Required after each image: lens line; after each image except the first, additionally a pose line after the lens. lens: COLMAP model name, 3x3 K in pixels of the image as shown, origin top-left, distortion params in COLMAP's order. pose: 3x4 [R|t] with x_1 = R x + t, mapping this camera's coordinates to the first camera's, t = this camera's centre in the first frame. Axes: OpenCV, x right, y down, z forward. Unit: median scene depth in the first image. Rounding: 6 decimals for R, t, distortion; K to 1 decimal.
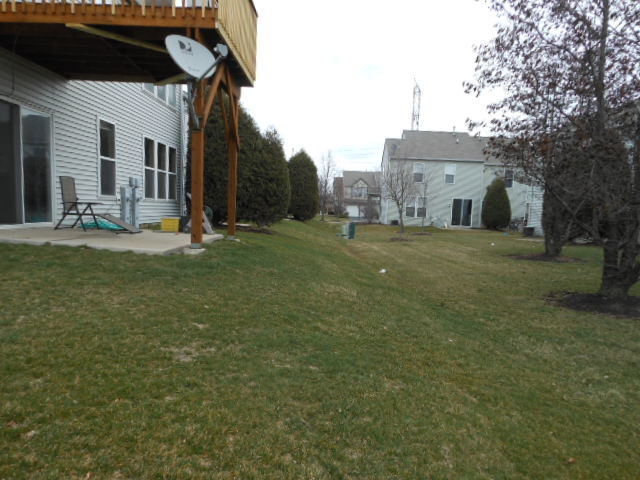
lens RADIAL K [[470.5, 0, 317.9], [0, 470.5, 266.8], [0, 0, 1]] dist [0.000443, -0.007126]
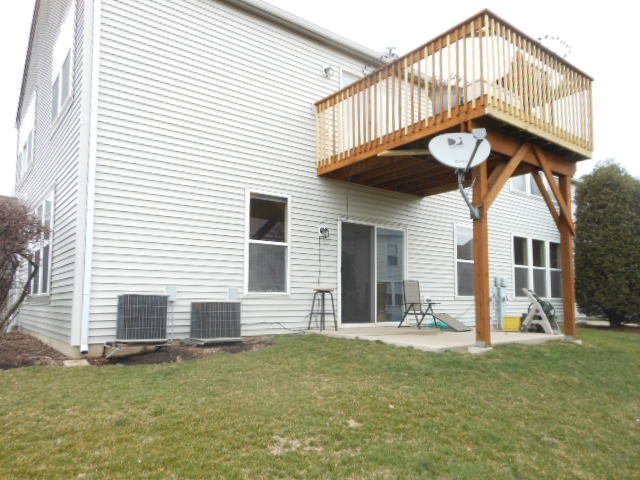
lens RADIAL K [[470.5, 0, 317.9], [0, 470.5, 266.8], [0, 0, 1]] dist [0.000443, -0.007126]
pose [[0.625612, -0.100237, -0.773668, 0.211183], [-0.071972, 0.980066, -0.185177, -0.000675], [0.776808, 0.171532, 0.605926, 0.157784]]
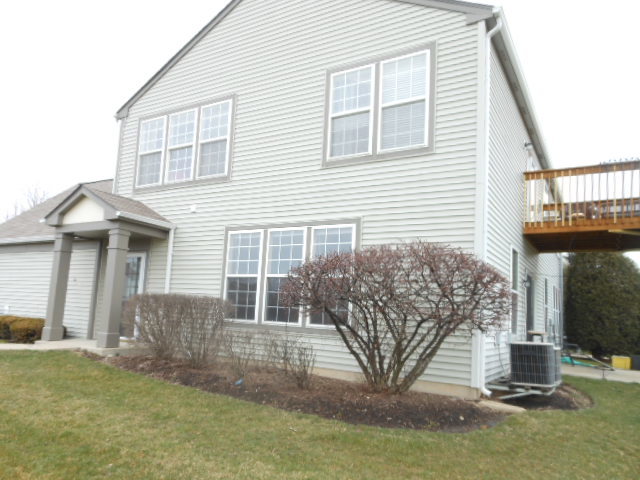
lens RADIAL K [[470.5, 0, 317.9], [0, 470.5, 266.8], [0, 0, 1]] dist [0.000443, -0.007126]
pose [[0.869725, -0.043113, -0.491649, -0.478046], [-0.081679, 0.969867, -0.229537, 0.013075], [0.486730, 0.239792, 0.839996, -0.537309]]
